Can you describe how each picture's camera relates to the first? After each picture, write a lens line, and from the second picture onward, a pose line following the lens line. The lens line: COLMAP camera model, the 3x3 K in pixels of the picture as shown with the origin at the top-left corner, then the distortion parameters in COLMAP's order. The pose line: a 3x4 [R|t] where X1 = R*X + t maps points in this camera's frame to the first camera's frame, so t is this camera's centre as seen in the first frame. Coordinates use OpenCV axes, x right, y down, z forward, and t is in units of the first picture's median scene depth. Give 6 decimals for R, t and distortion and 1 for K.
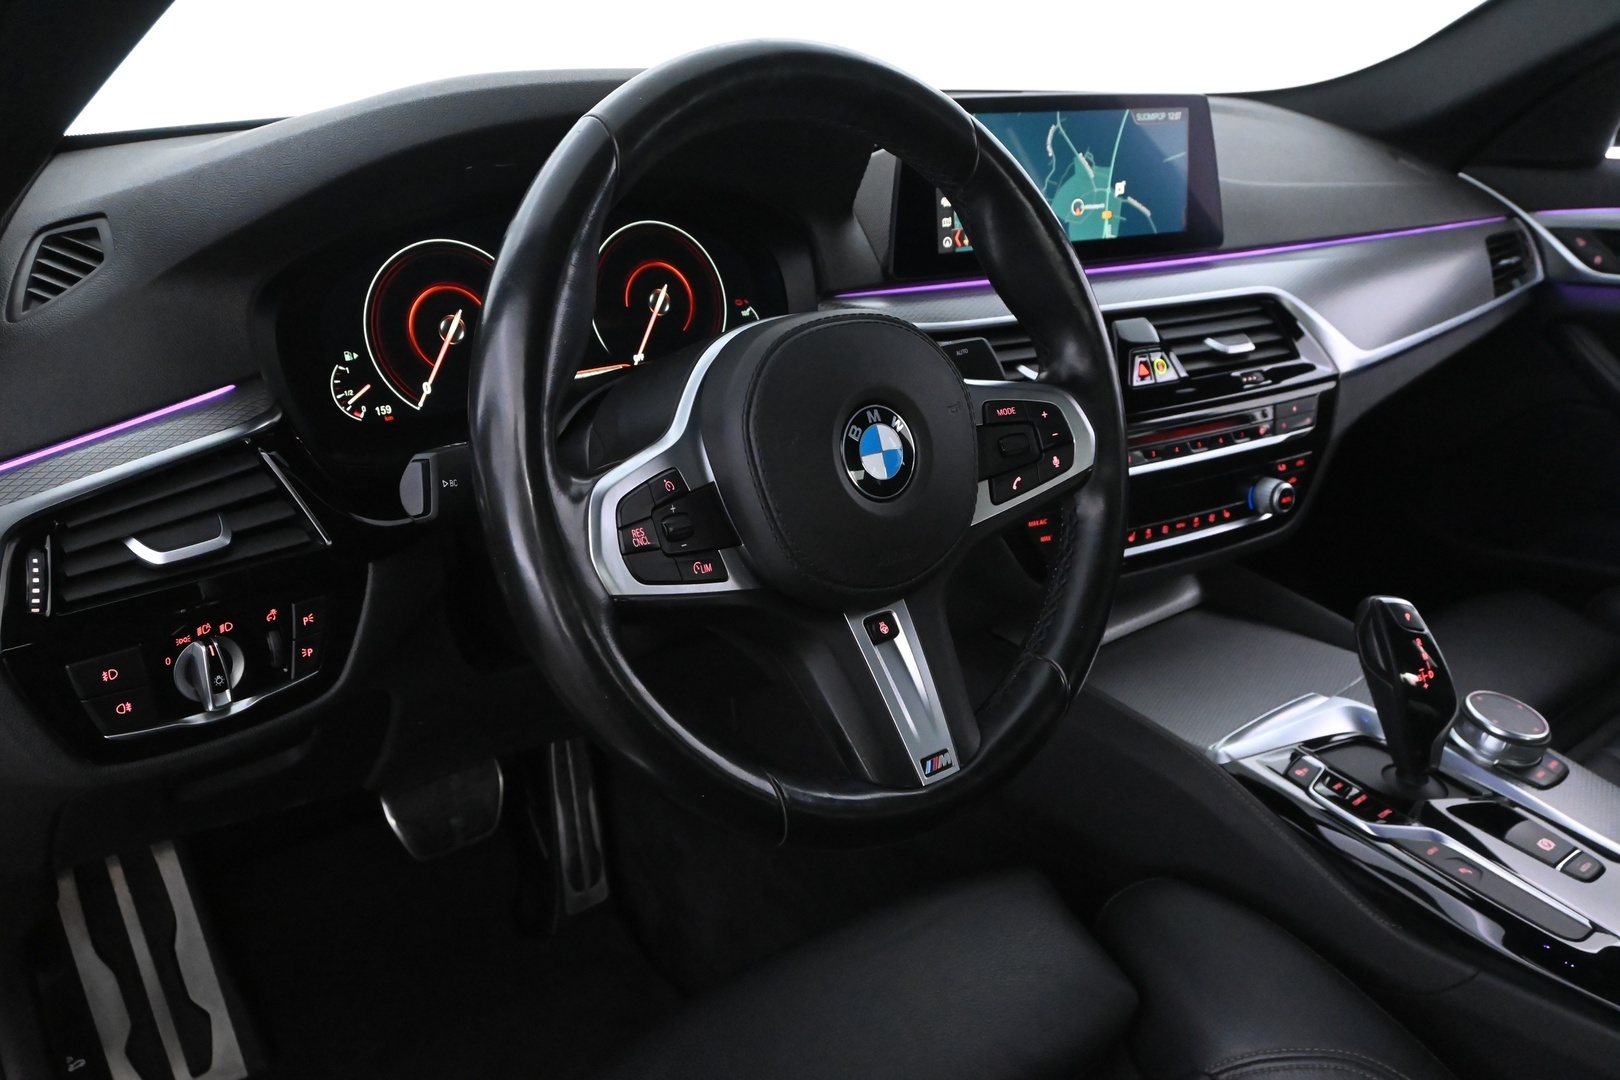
lens RADIAL K [[1354.7, 0, 812.8], [0, 1354.7, 536.0], [0, 0, 1]] dist [-0.001995, 0.004070]
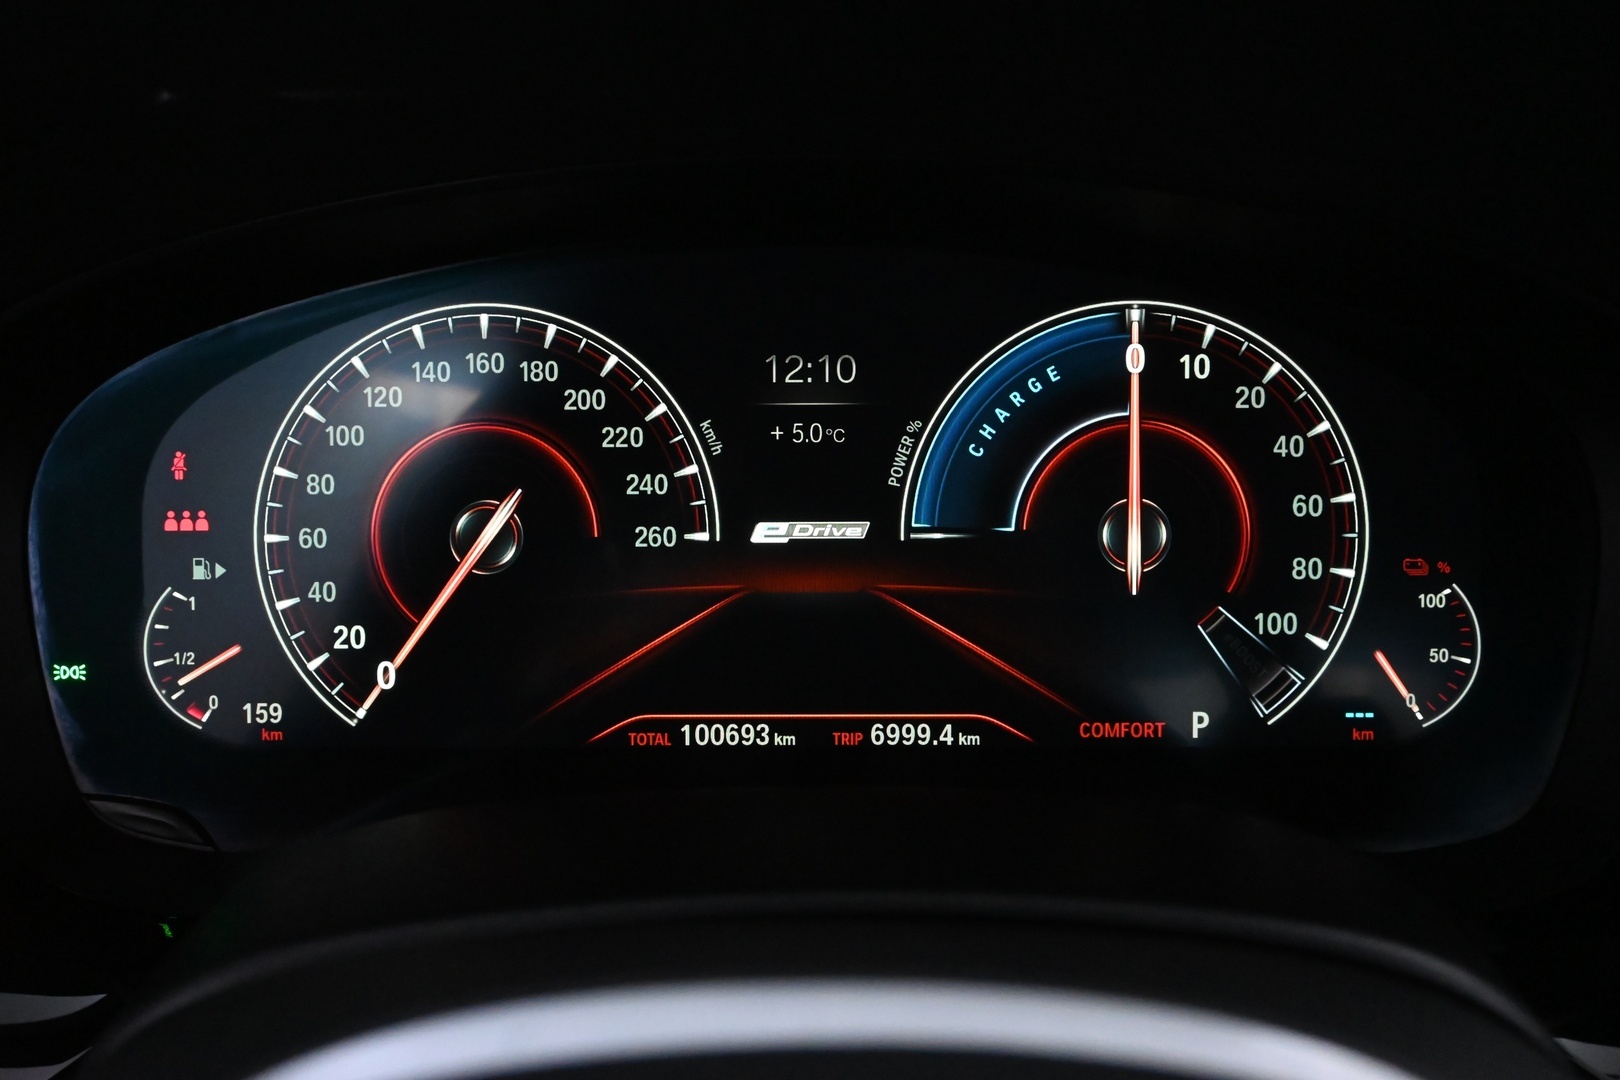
lens RADIAL K [[1476.8, 0, 809.2], [0, 1476.8, 544.9], [0, 0, 1]] dist [-0.018443, -0.001742]
pose [[0.761681, 0.202803, -0.615397, 0.048769], [-0.211132, 0.975603, 0.060189, -0.155125], [0.612590, 0.084085, 0.785916, 0.579841]]
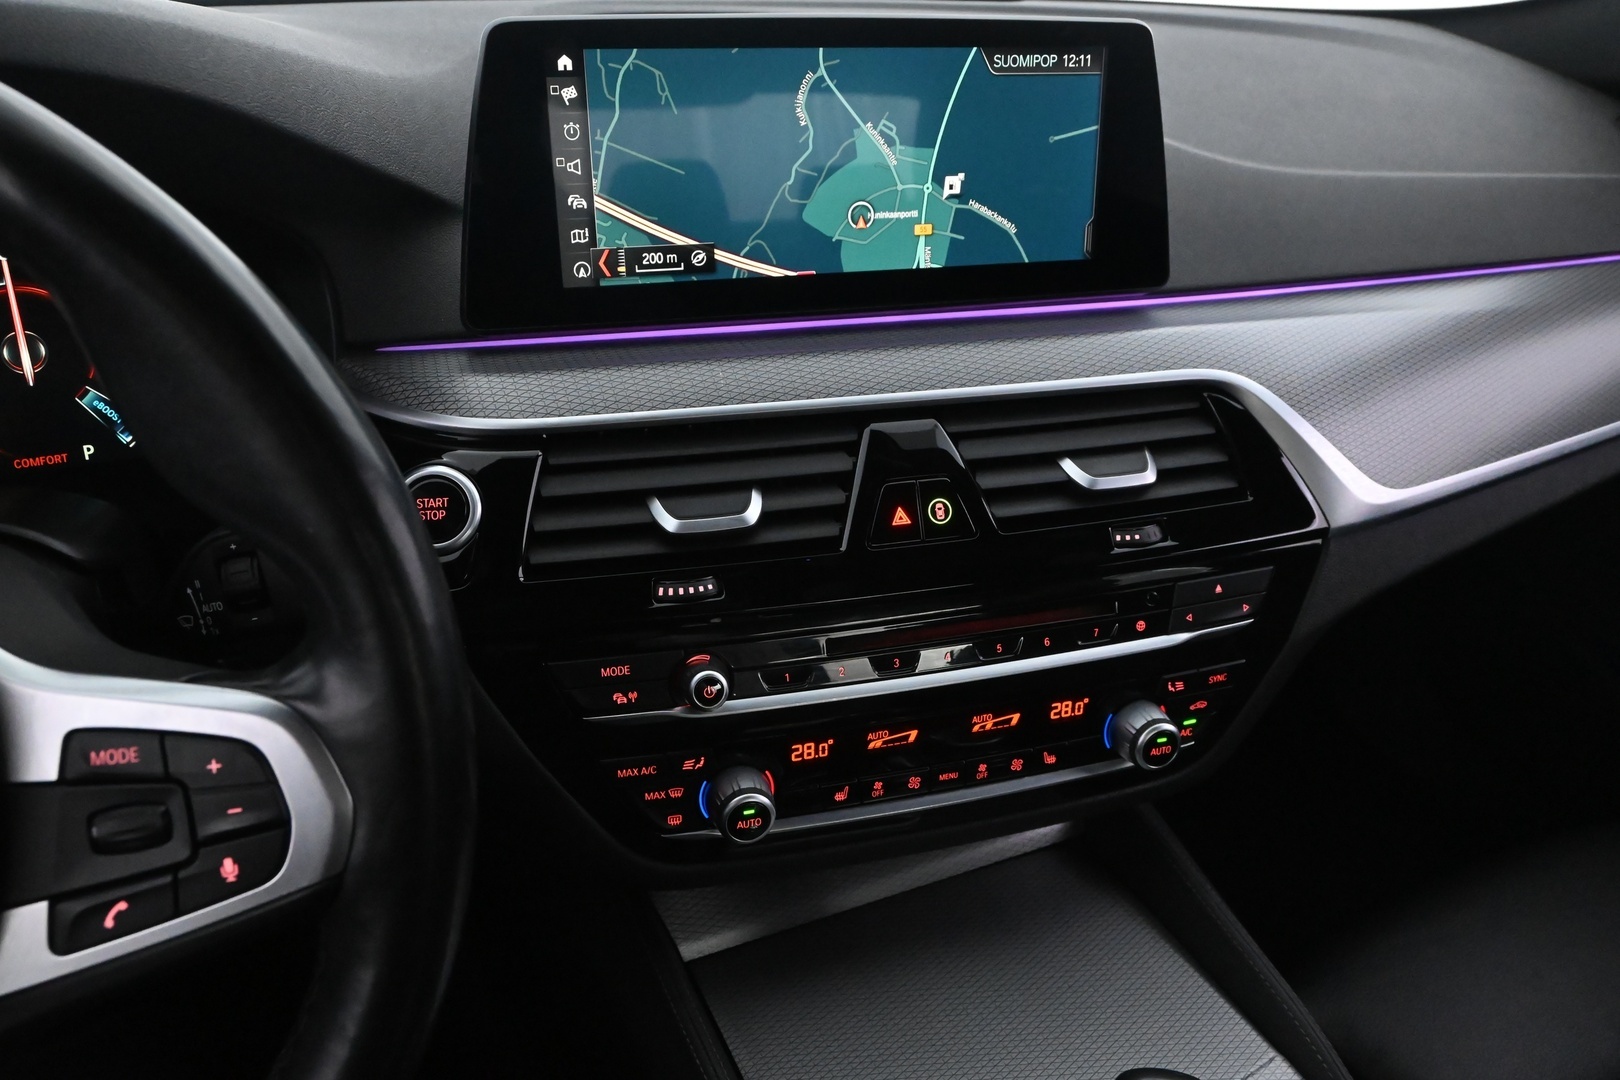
lens RADIAL K [[1240.8, 0, 811.8], [0, 1240.8, 538.1], [0, 0, 1]] dist [-0.011768, 0.000706]
pose [[0.962761, 0.136096, -0.233600, 0.331643], [-0.108554, 0.985943, 0.127015, -0.176456], [0.247602, -0.096927, 0.964001, 0.477066]]
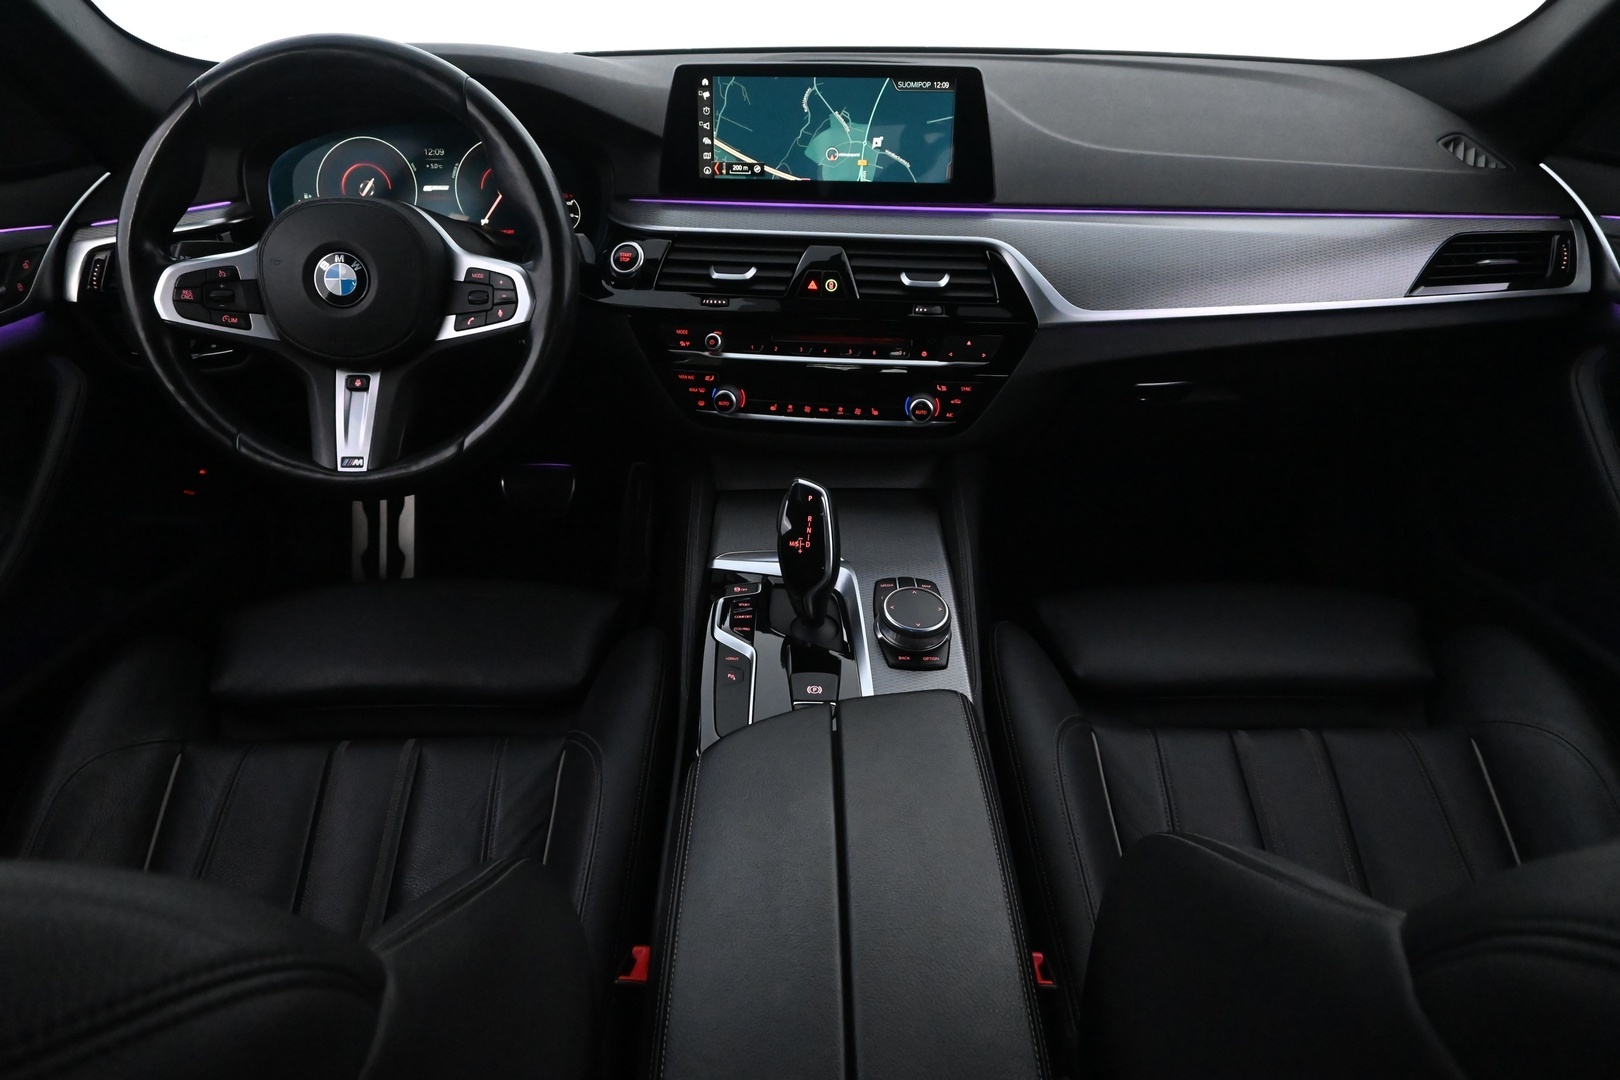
lens RADIAL K [[1128.0, 0, 807.2], [0, 1128.0, 541.6], [0, 0, 1]] dist [-0.006009, 0.000056]
pose [[0.766293, 0.289346, -0.573649, 0.936016], [-0.213123, 0.956773, 0.197898, -0.099807], [0.606114, -0.029390, 0.794835, 0.121219]]
